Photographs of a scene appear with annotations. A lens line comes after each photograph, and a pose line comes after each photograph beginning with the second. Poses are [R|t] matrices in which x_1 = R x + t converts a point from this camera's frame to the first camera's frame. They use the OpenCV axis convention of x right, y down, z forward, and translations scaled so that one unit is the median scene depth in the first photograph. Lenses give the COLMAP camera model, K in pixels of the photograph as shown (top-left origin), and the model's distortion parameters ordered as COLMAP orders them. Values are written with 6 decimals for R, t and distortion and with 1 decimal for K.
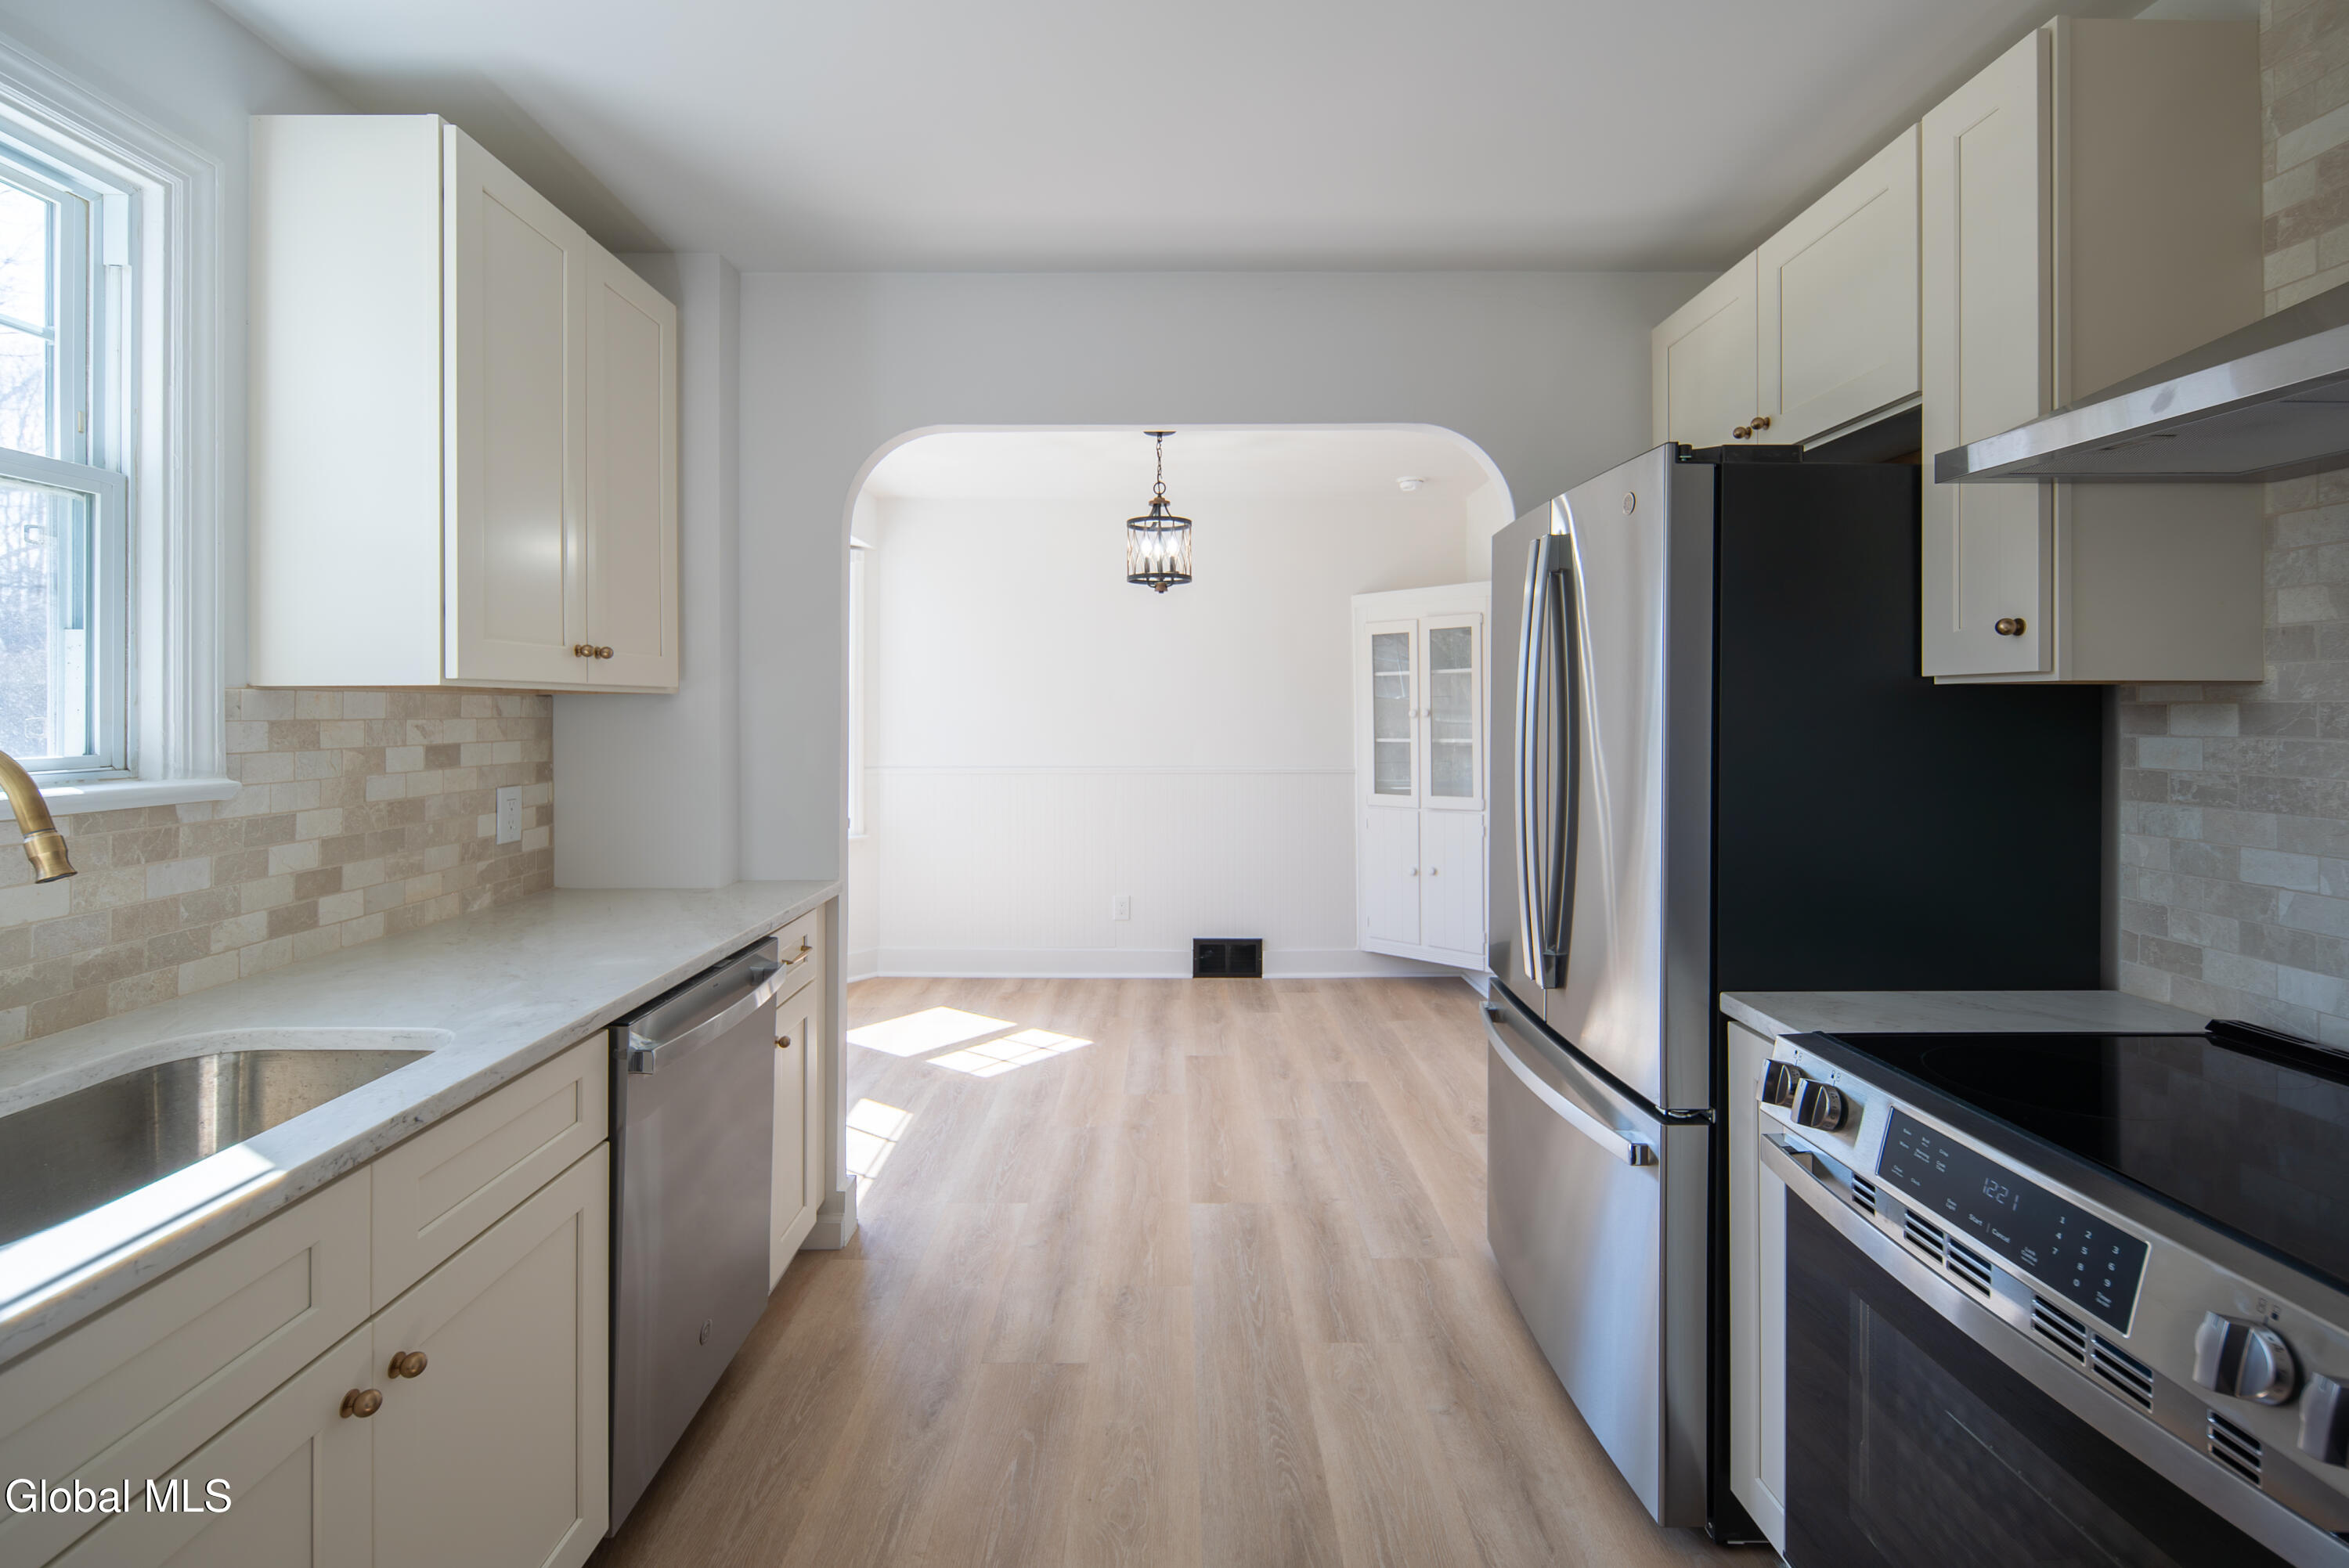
lens RADIAL K [[1037.7, 0, 1178.3], [0, 1037.7, 702.6], [0, 0, 1]] dist [0.004338, -0.002452]
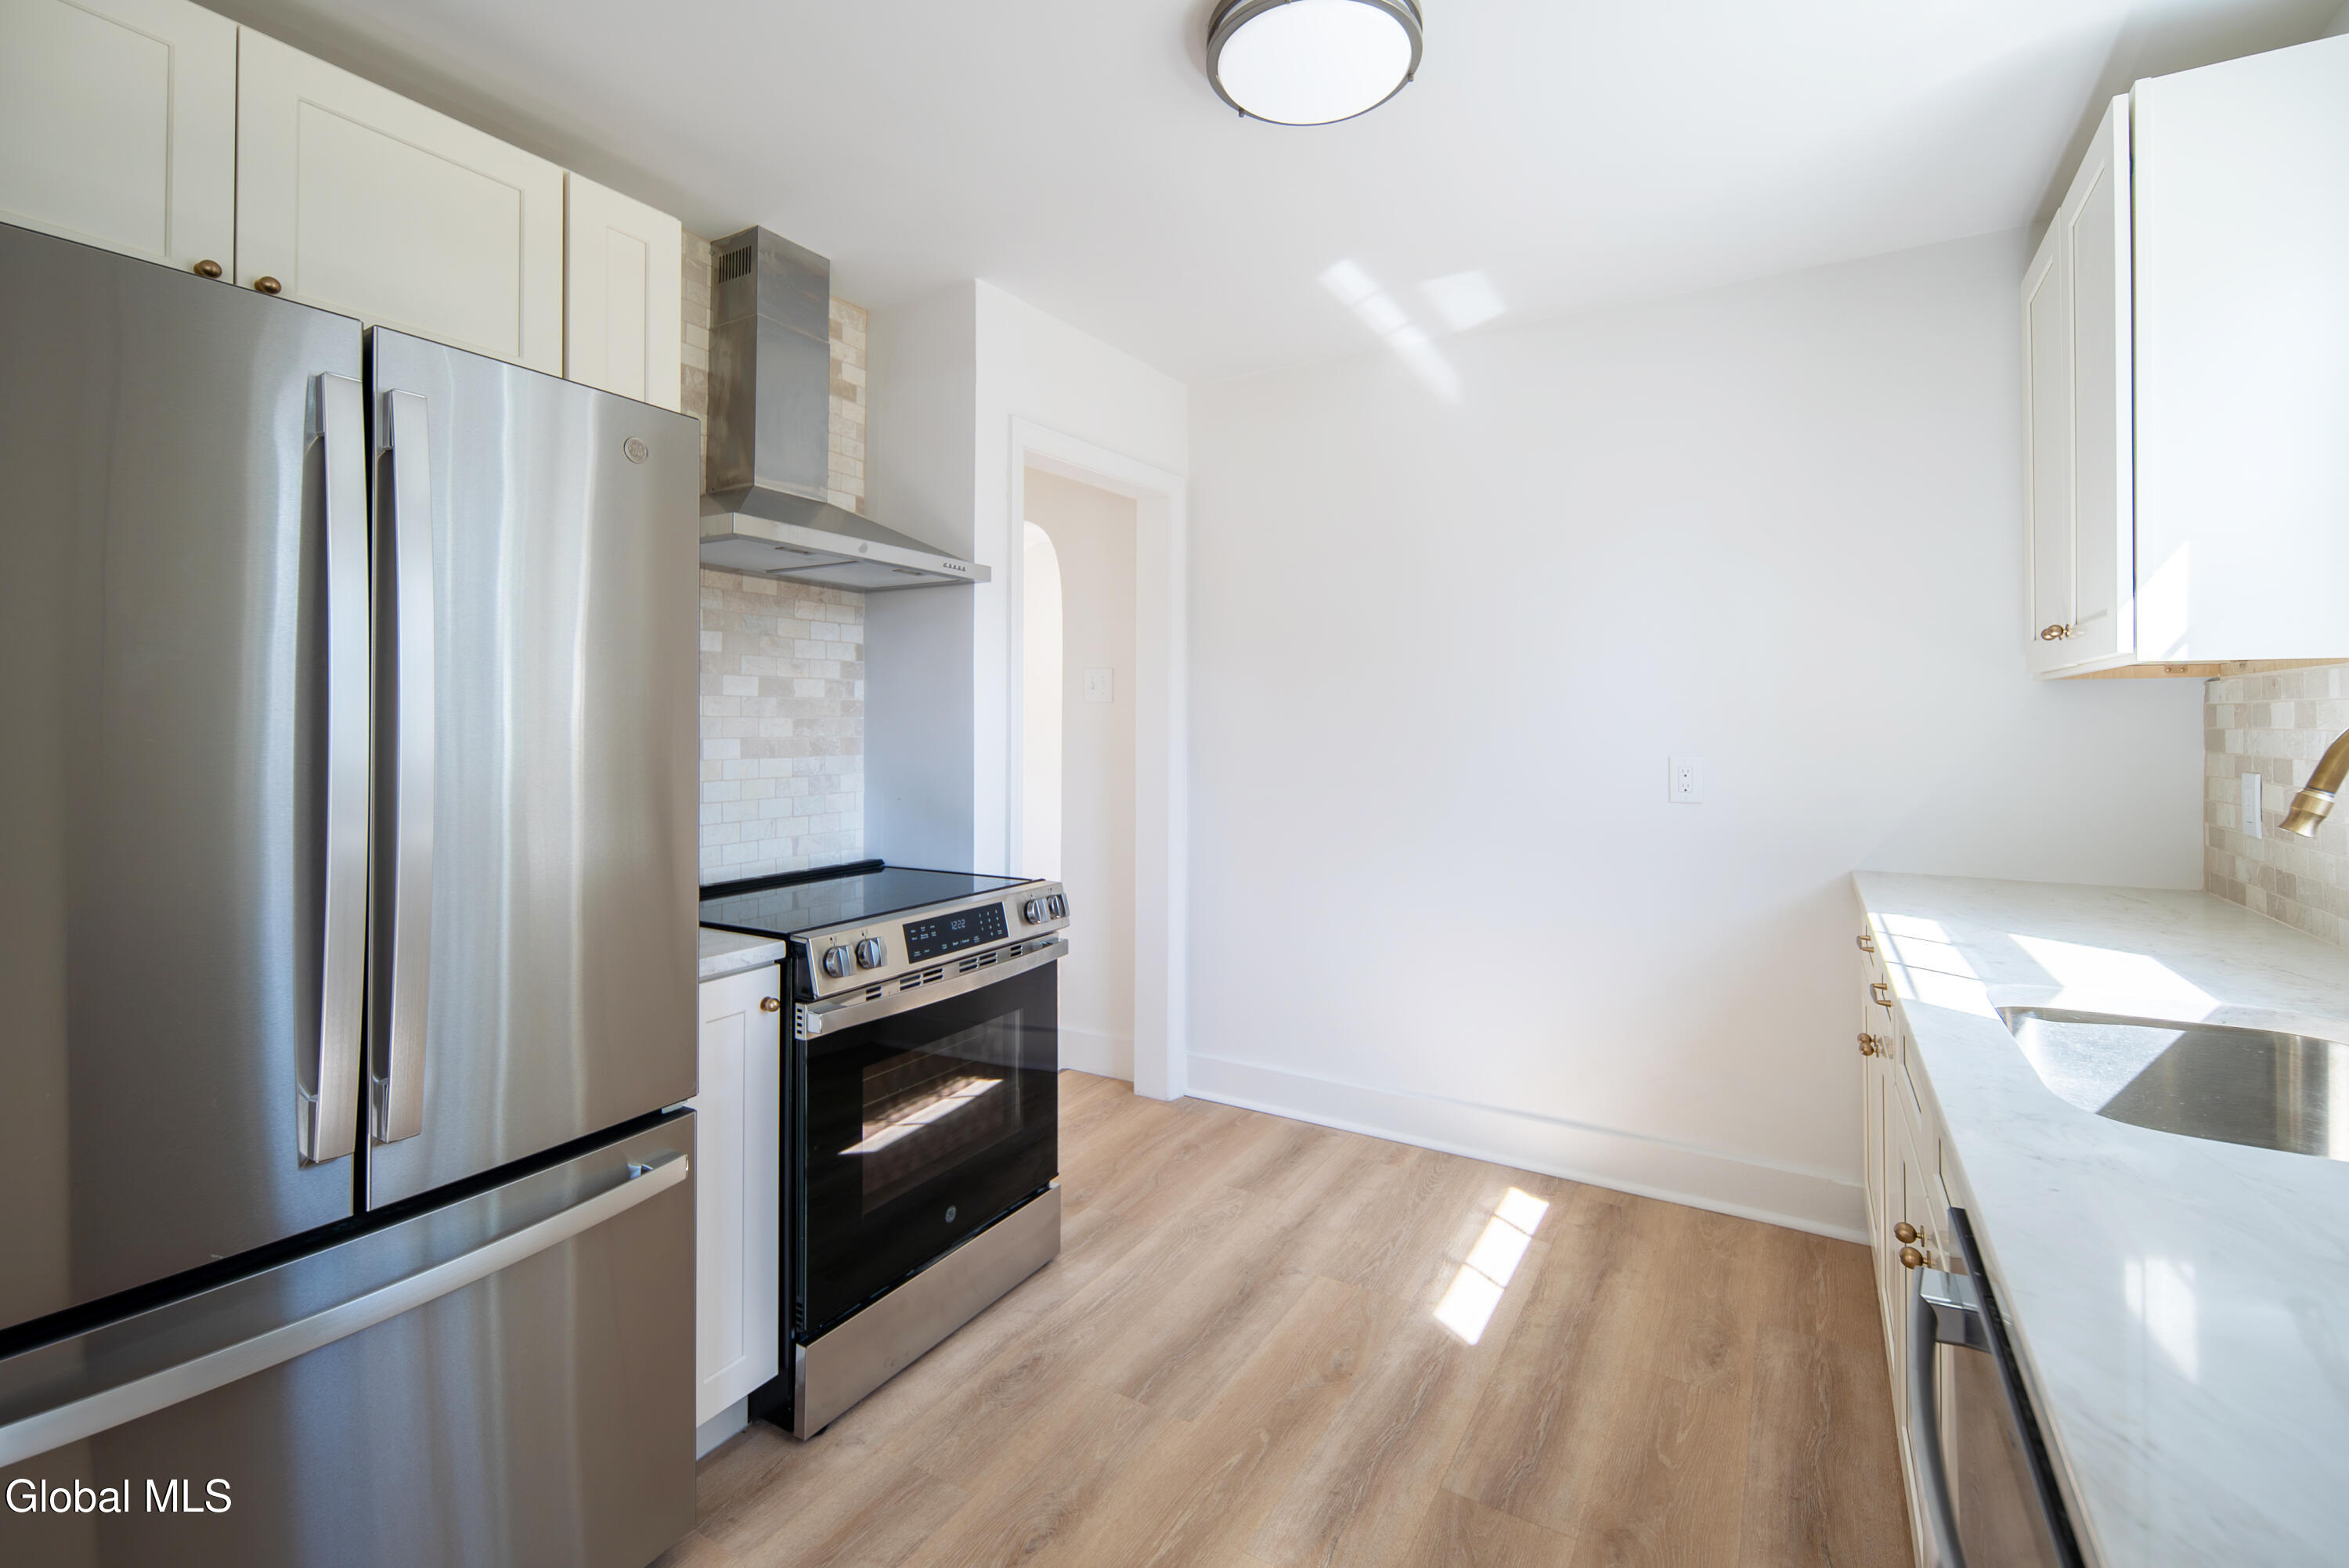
lens RADIAL K [[1037.7, 0, 1184.6], [0, 1037.7, 714.0], [0, 0, 1]] dist [0.004338, -0.002452]
pose [[-0.857135, 0.005182, 0.515066, -0.215936], [-0.002900, 0.999885, -0.014887, 0.012133], [-0.515083, -0.014254, -0.857022, 1.387509]]
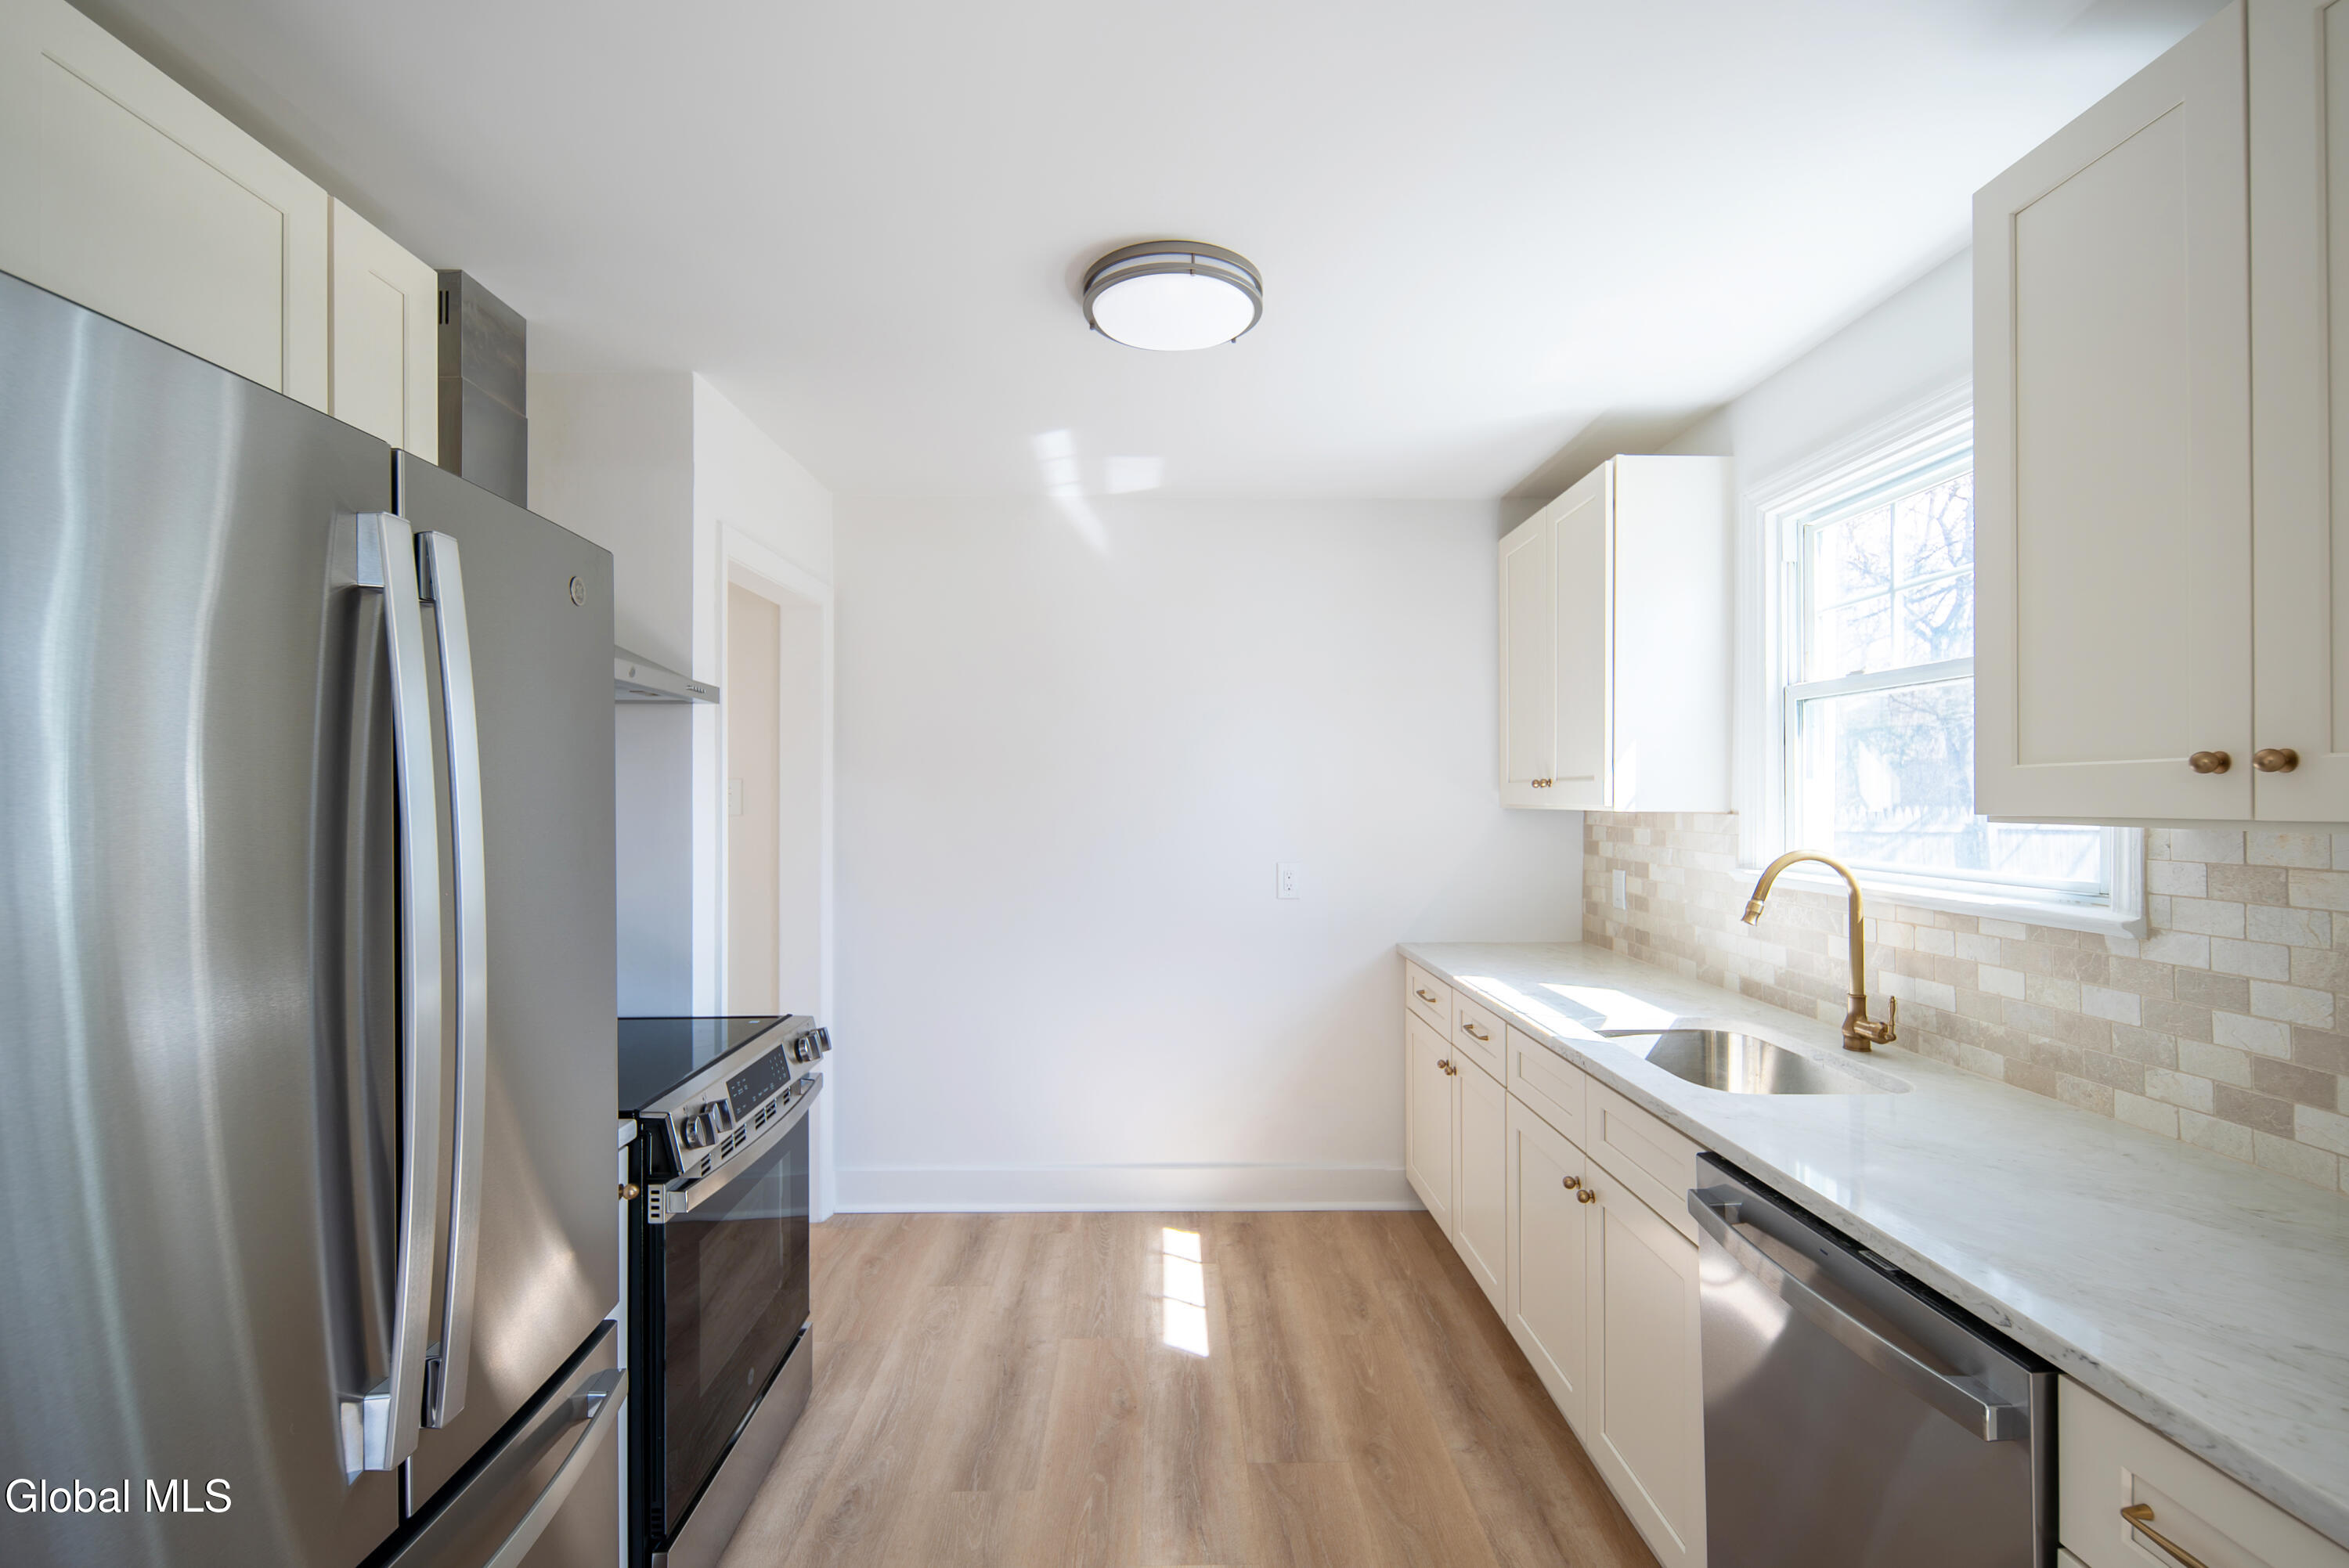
lens RADIAL K [[1037.7, 0, 1179.9], [0, 1037.7, 802.9], [0, 0, 1]] dist [0.004338, -0.002452]
pose [[-0.999846, 0.001701, -0.017459, -0.001259], [0.001734, 0.999997, -0.001917, -0.026603], [0.017456, -0.001947, -0.999846, 1.529865]]
